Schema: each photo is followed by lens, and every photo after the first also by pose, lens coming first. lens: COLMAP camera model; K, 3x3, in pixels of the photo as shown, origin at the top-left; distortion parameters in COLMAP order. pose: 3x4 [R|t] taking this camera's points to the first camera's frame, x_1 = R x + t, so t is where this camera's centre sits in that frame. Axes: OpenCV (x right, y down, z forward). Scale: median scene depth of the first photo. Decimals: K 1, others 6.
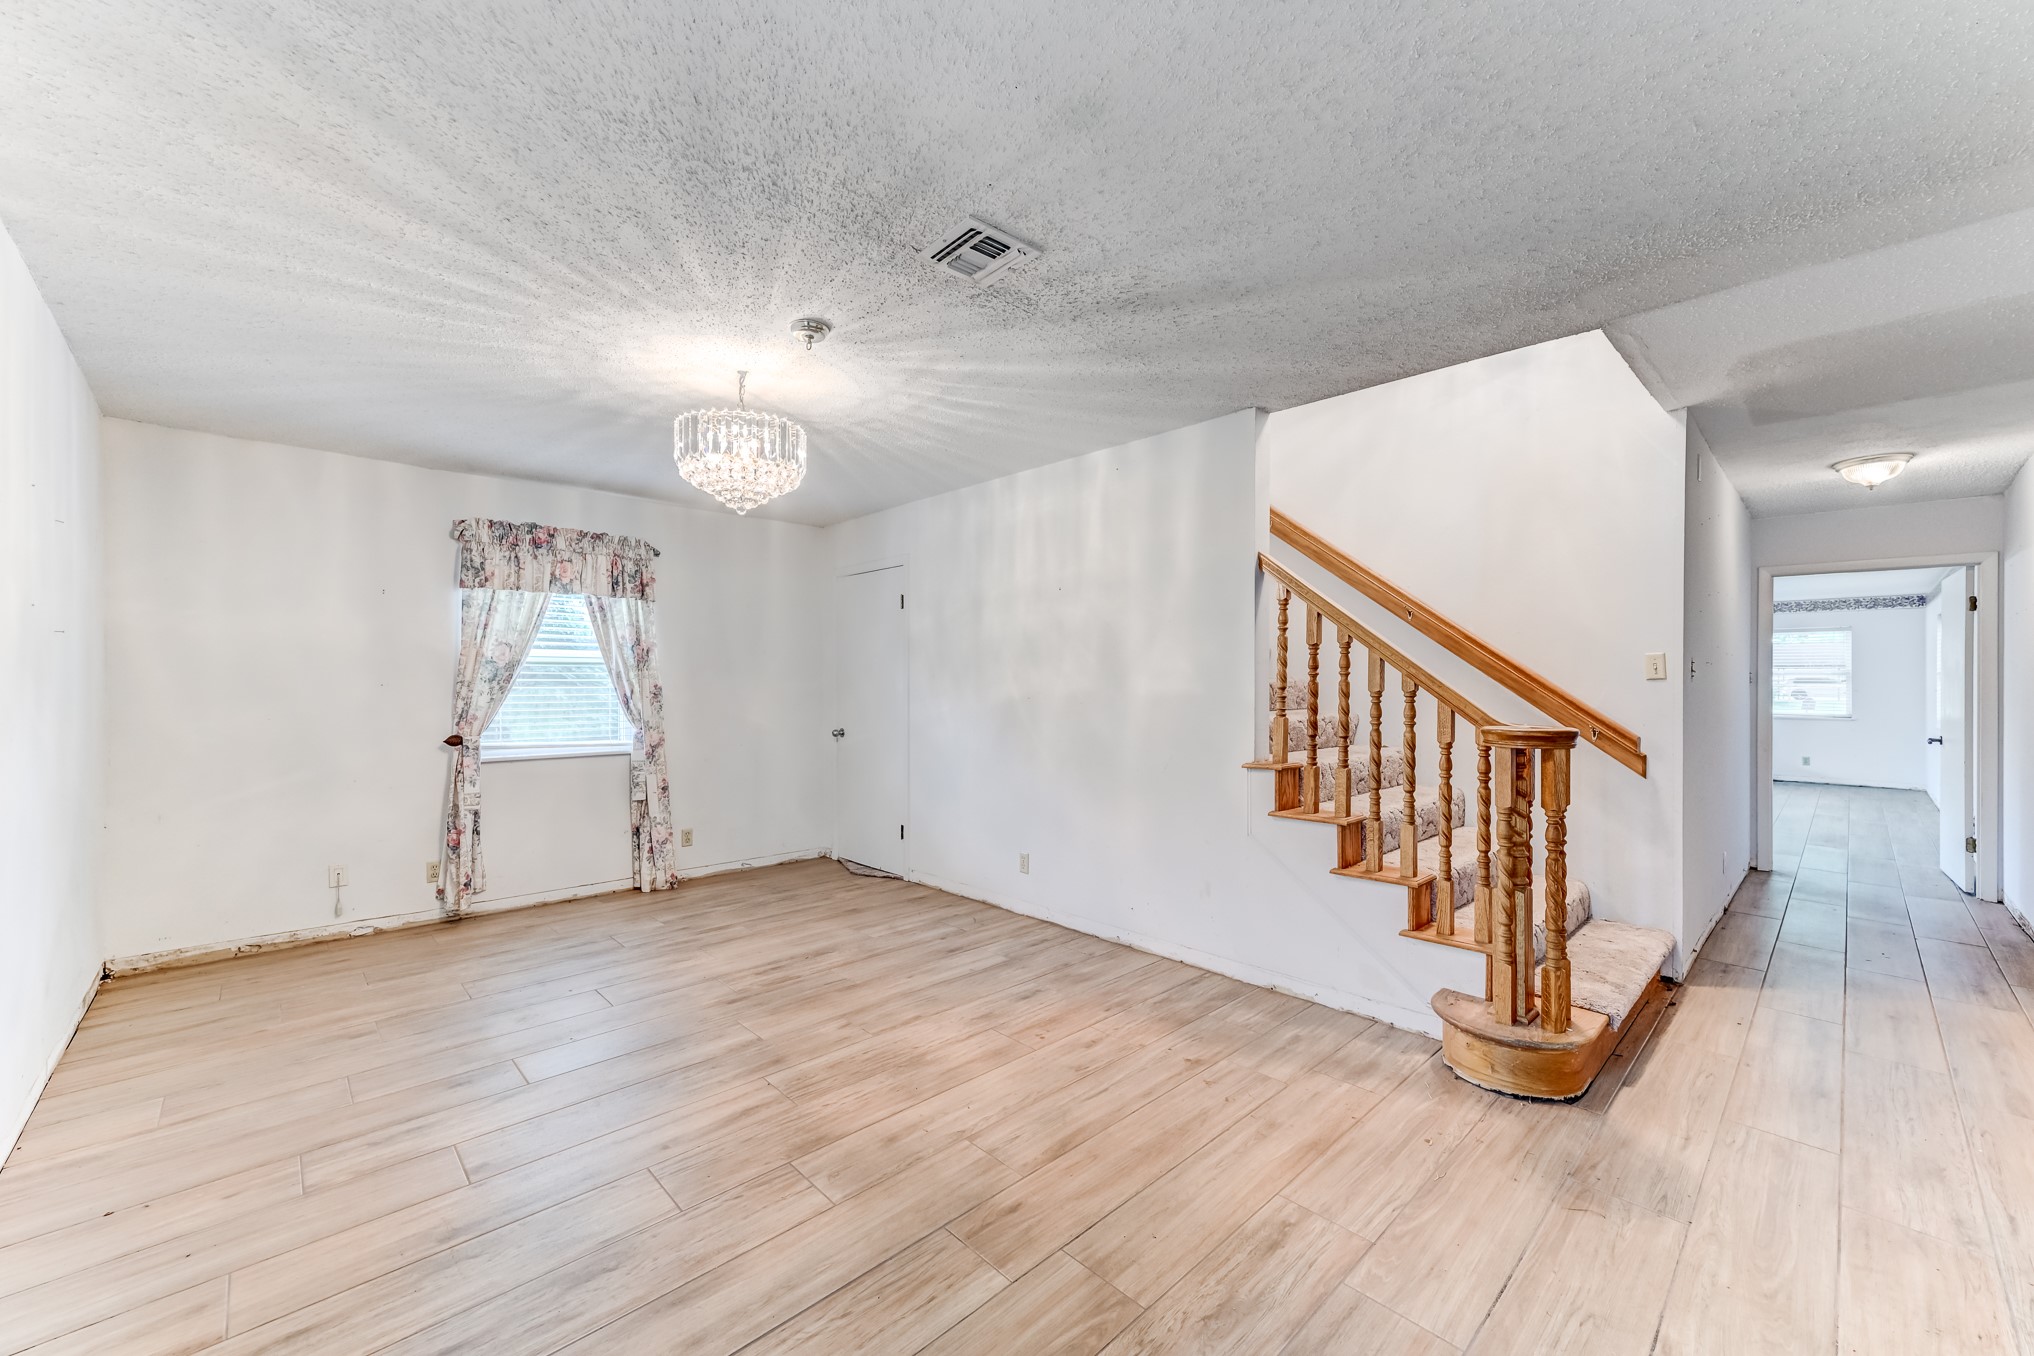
lens RADIAL K [[792.8, 0, 1011.9], [0, 792.8, 679.4], [0, 0, 1]] dist [0.012171, 0.000479]
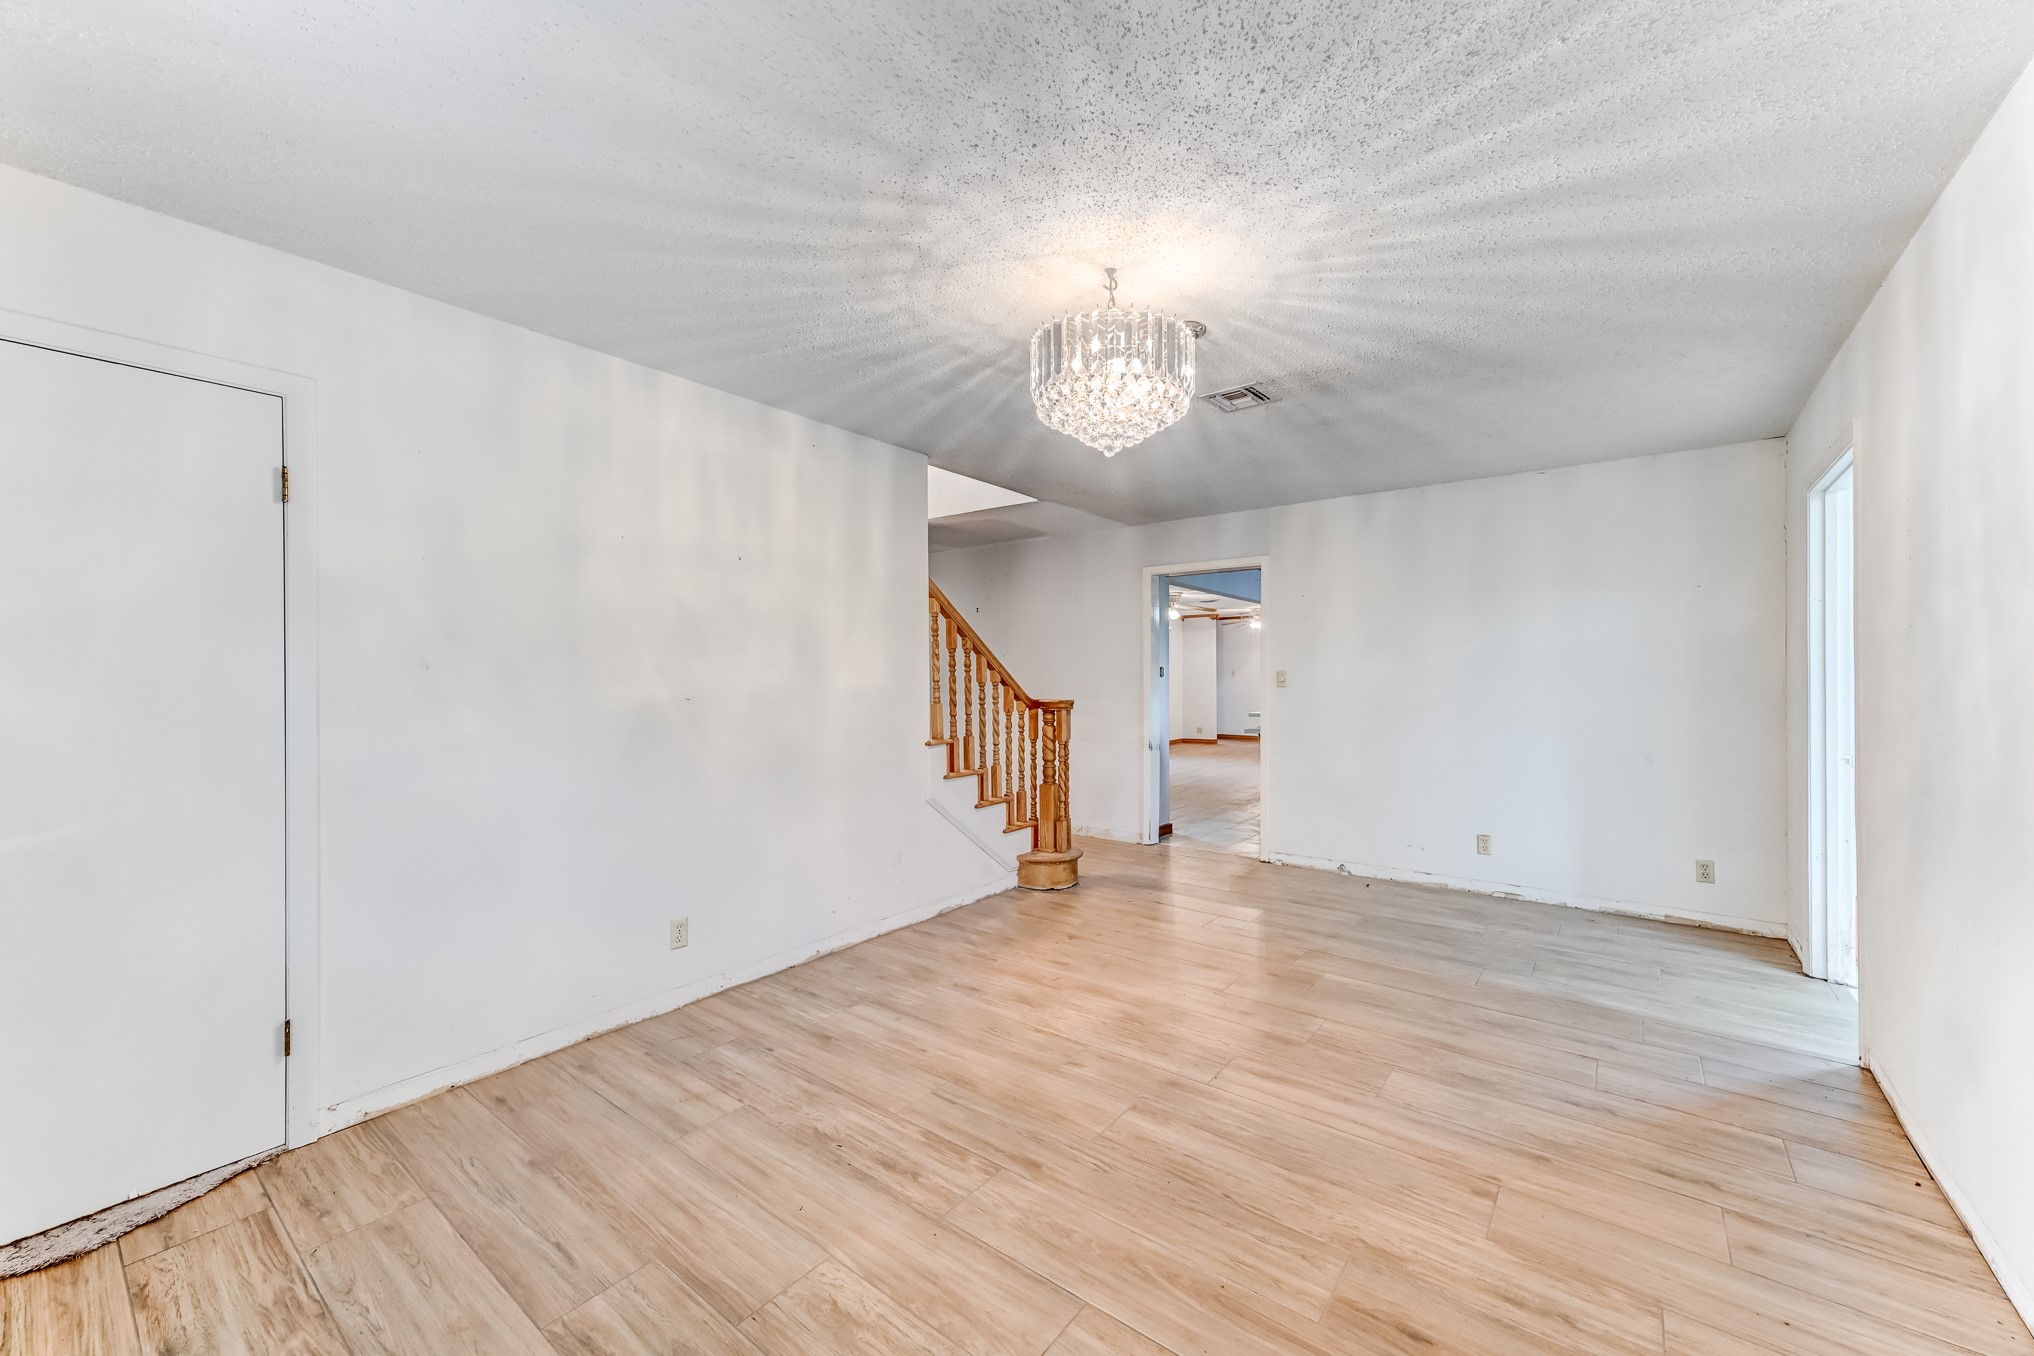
lens RADIAL K [[792.8, 0, 1010.9], [0, 792.8, 679.3], [0, 0, 1]] dist [0.012171, 0.000479]
pose [[-0.158769, -0.003406, 0.987310, -0.959592], [-0.003252, 0.999990, 0.002926, 0.002422], [-0.987310, -0.002746, -0.158779, 1.083123]]
